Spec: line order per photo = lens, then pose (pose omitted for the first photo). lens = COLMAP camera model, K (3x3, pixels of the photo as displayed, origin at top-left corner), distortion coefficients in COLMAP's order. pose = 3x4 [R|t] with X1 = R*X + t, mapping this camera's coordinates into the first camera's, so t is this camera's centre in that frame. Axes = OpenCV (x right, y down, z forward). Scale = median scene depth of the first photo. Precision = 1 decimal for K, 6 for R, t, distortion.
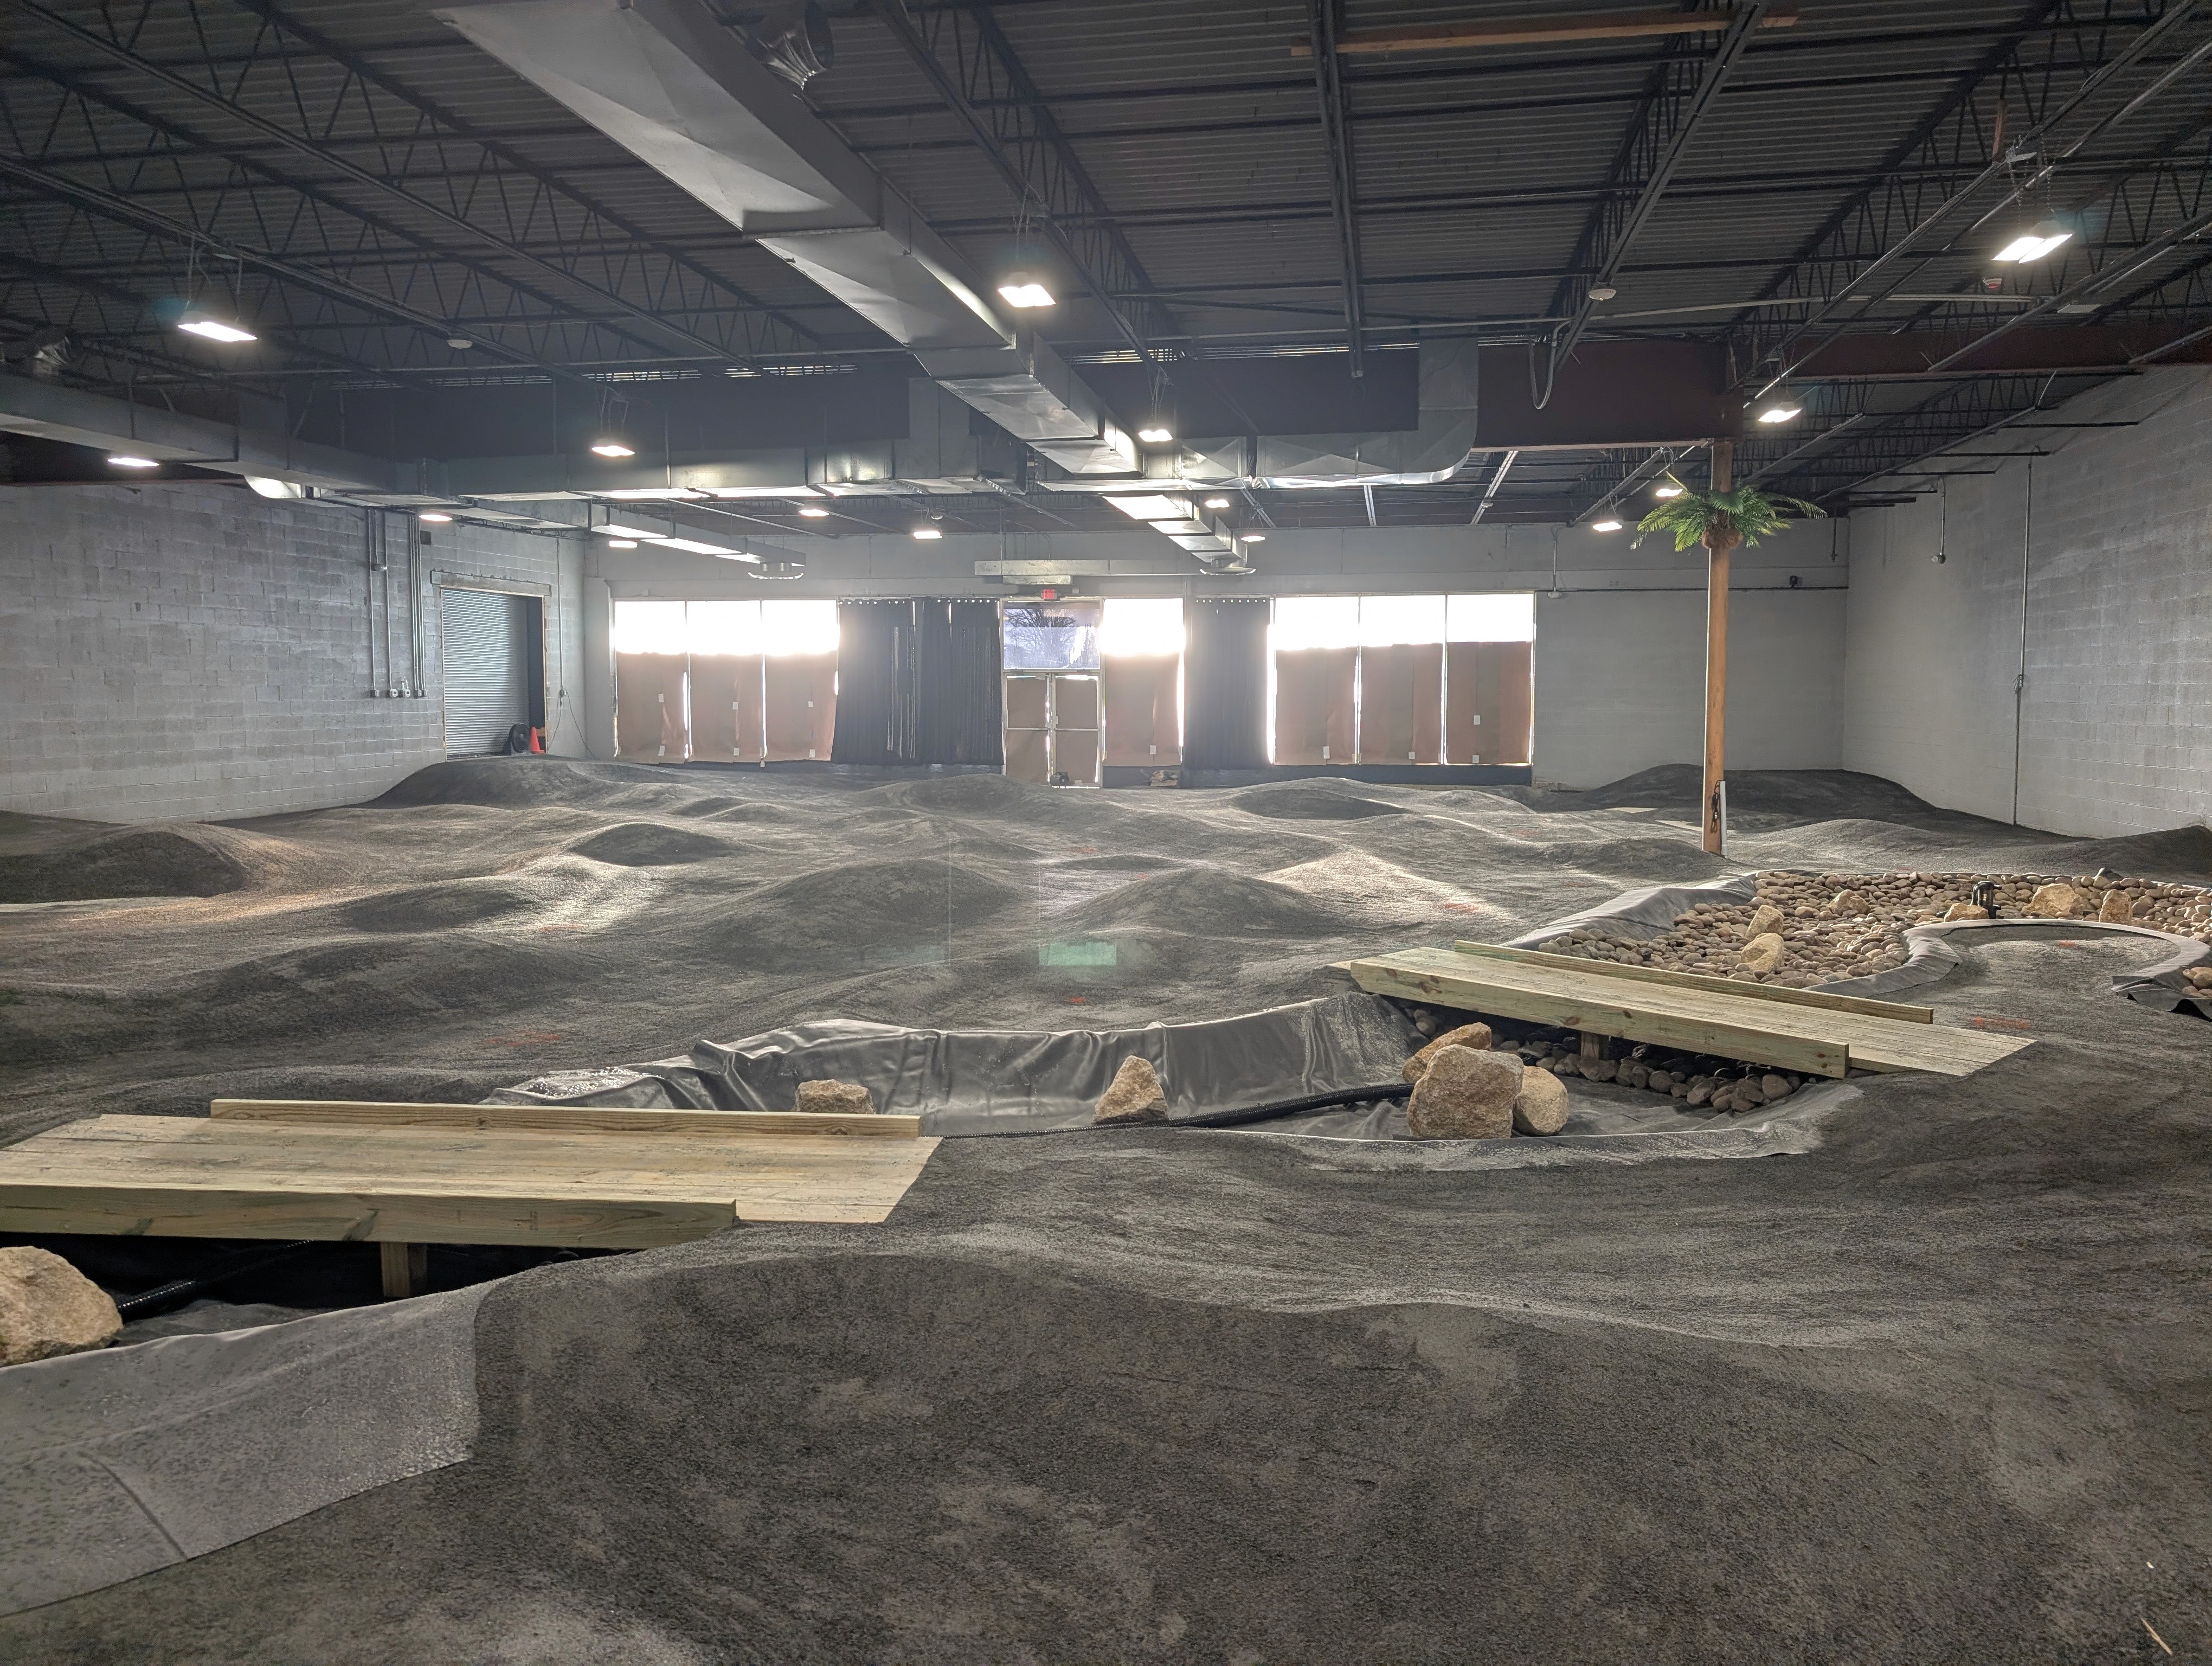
lens RADIAL K [[1599.2, 0, 1109.6], [0, 1599.2, 804.2], [0, 0, 1]] dist [0.010578, 0.000402]
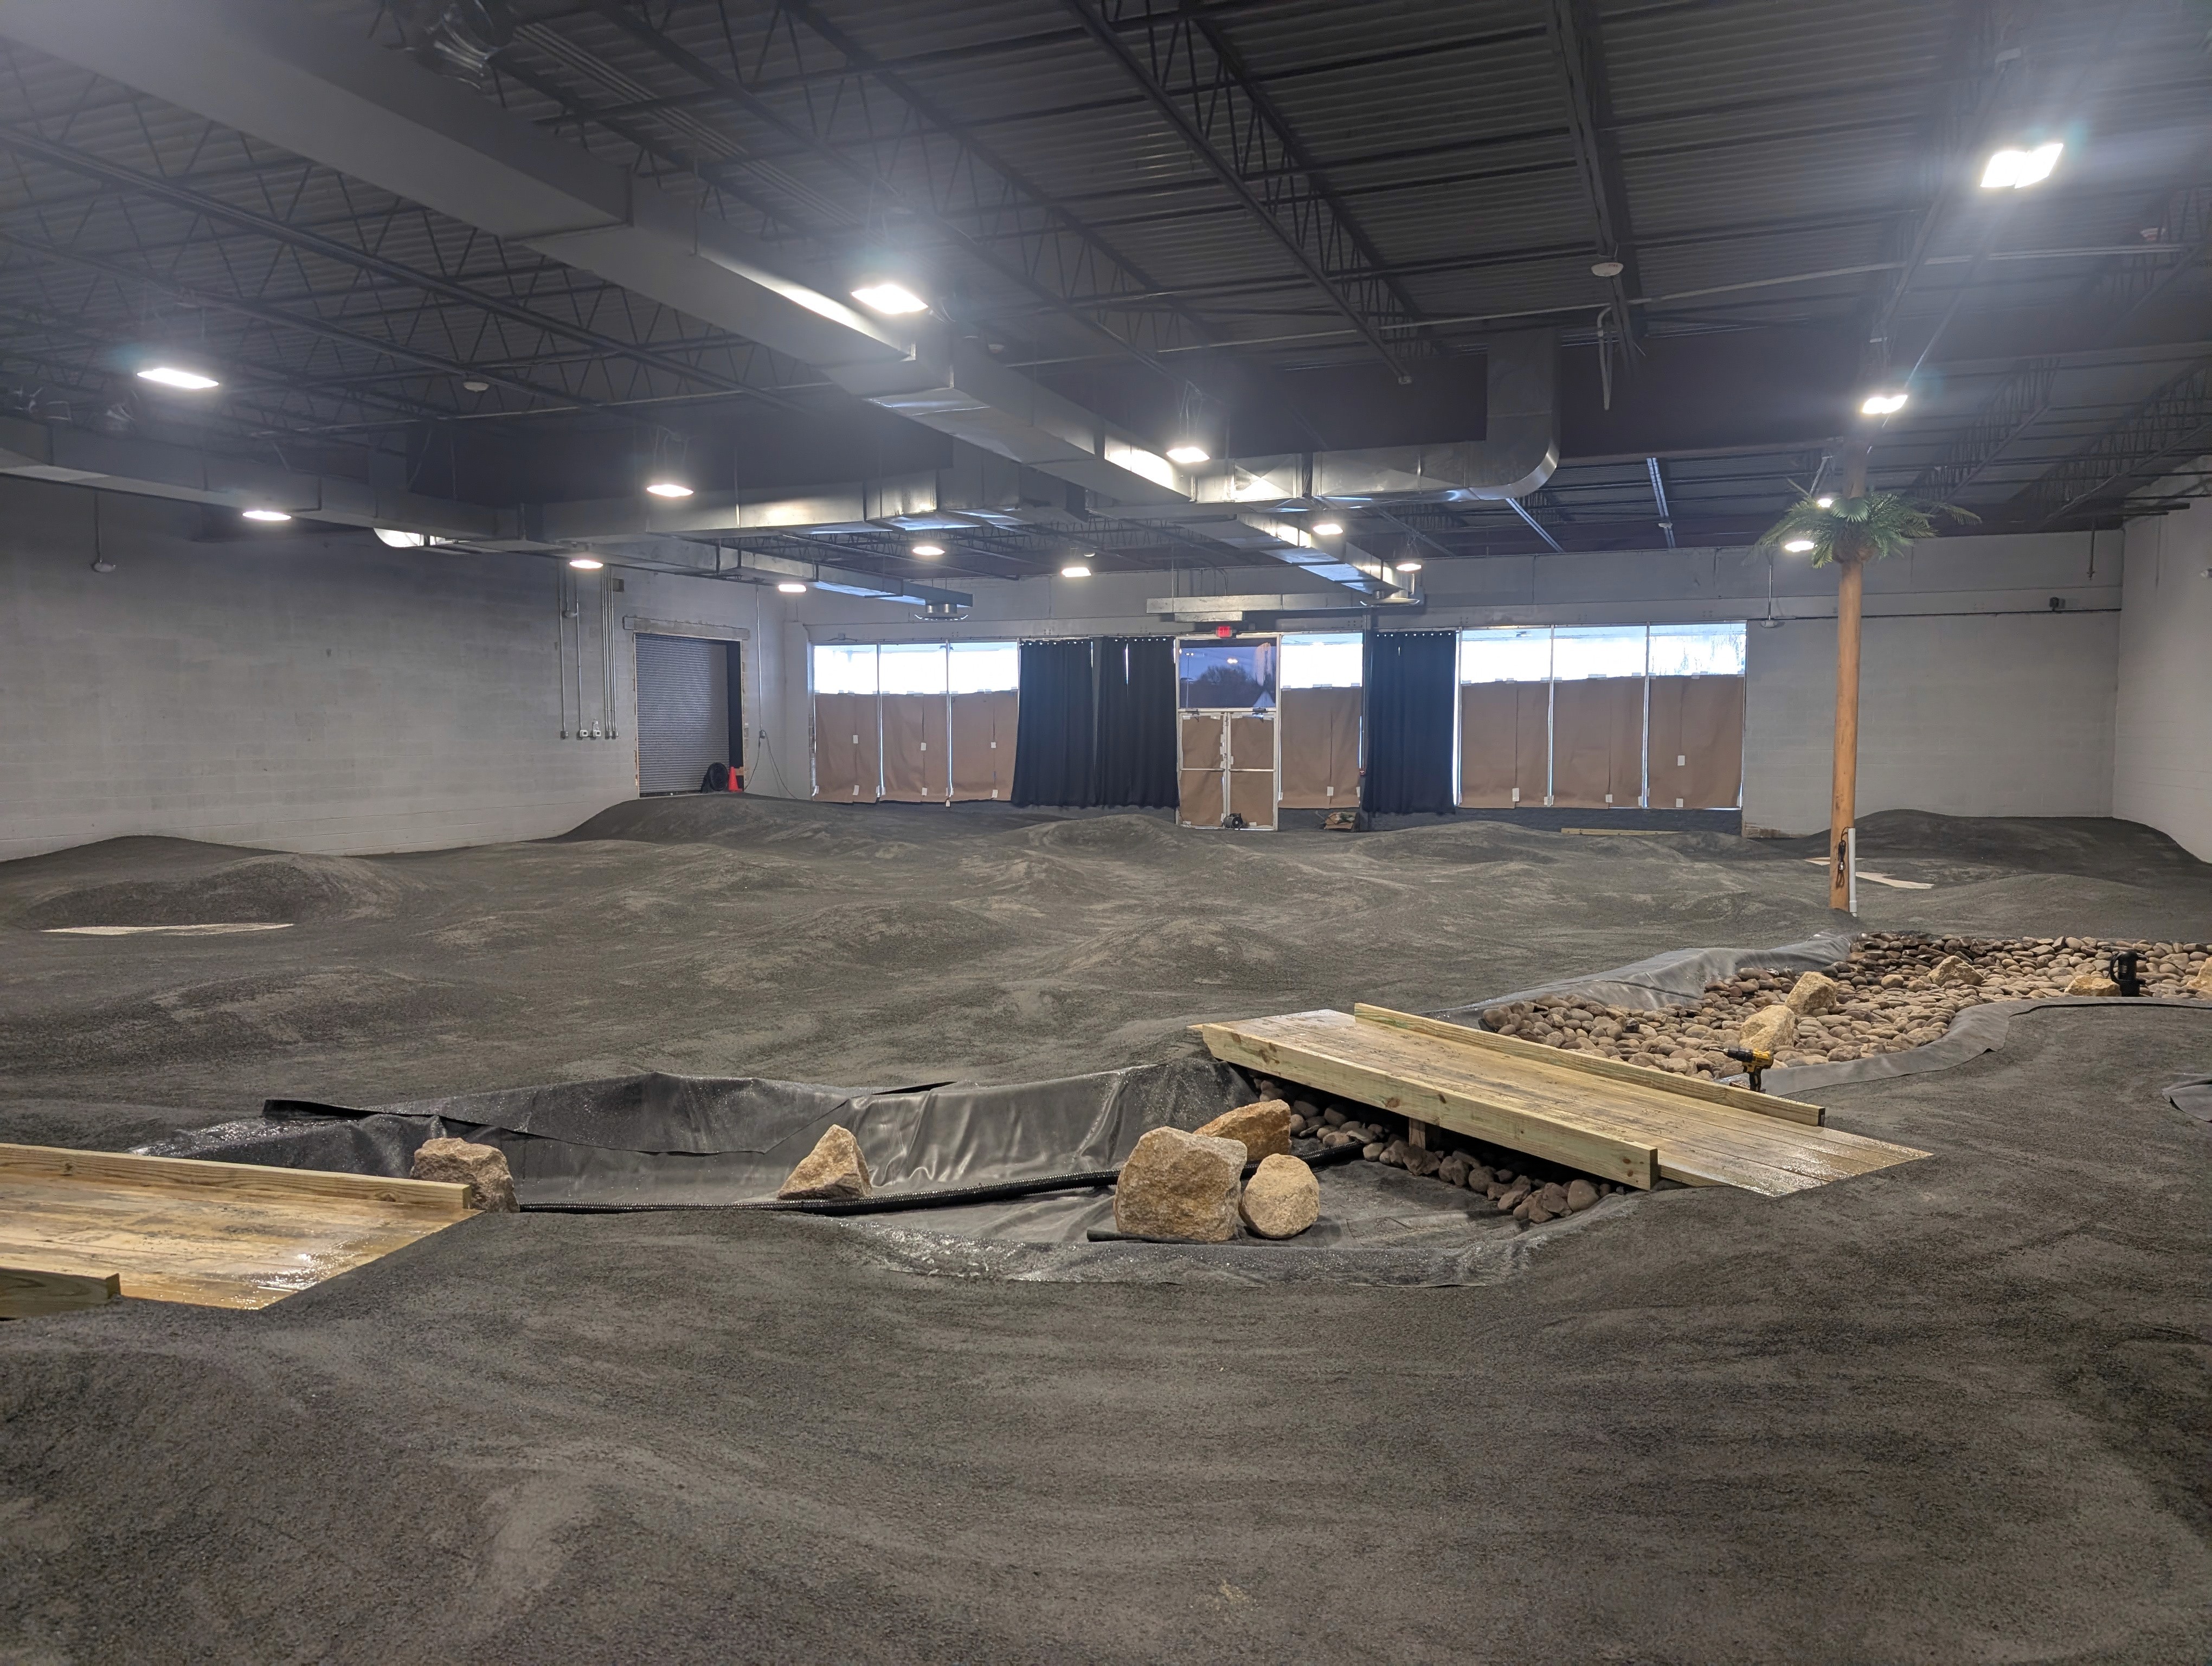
lens RADIAL K [[1582.5, 0, 1112.3], [0, 1582.5, 850.9], [0, 0, 1]] dist [0.034500, -0.032230]
pose [[0.981749, 0.012038, -0.189801, 0.268188], [-0.011450, 0.999926, 0.004197, -0.001612], [0.189838, -0.001947, 0.981814, 0.120330]]
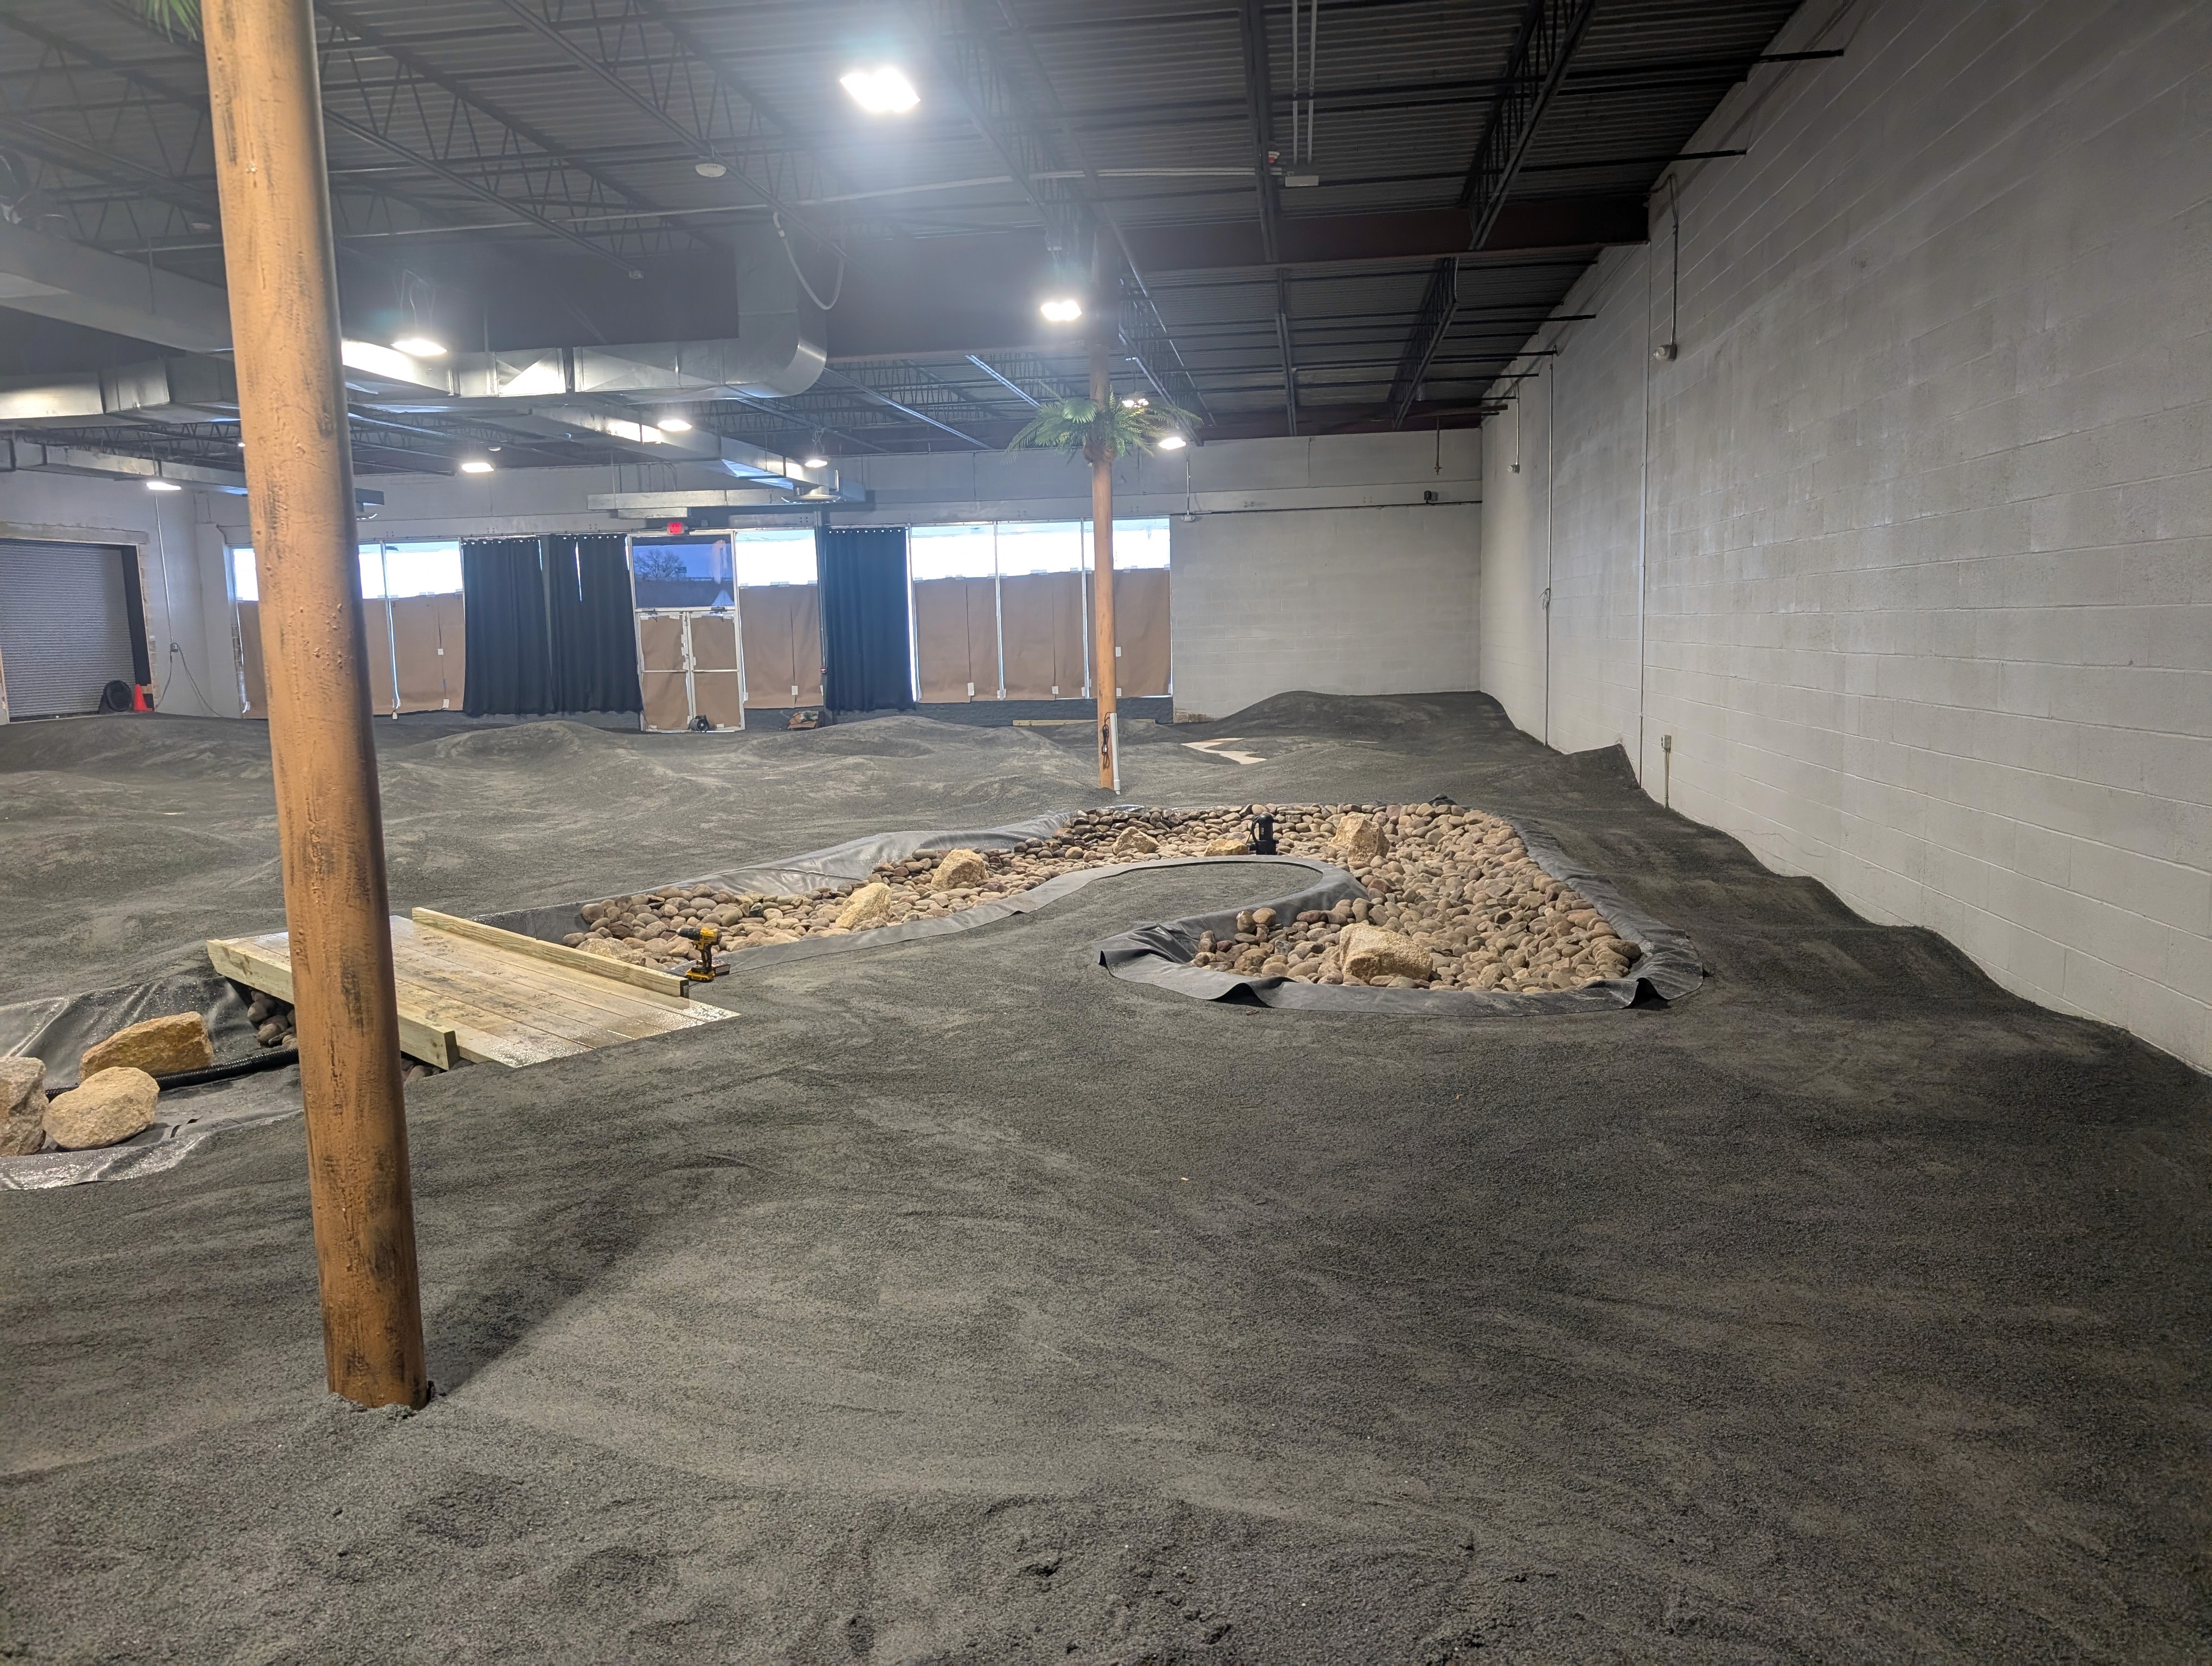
lens RADIAL K [[1592.3, 0, 1106.0], [0, 1592.3, 833.0], [0, 0, 1]] dist [0.047304, -0.076987]
pose [[0.999085, -0.030705, 0.029771, 0.619546], [0.028918, 0.997856, 0.058710, 0.002640], [-0.031510, -0.057796, 0.997831, 0.109650]]
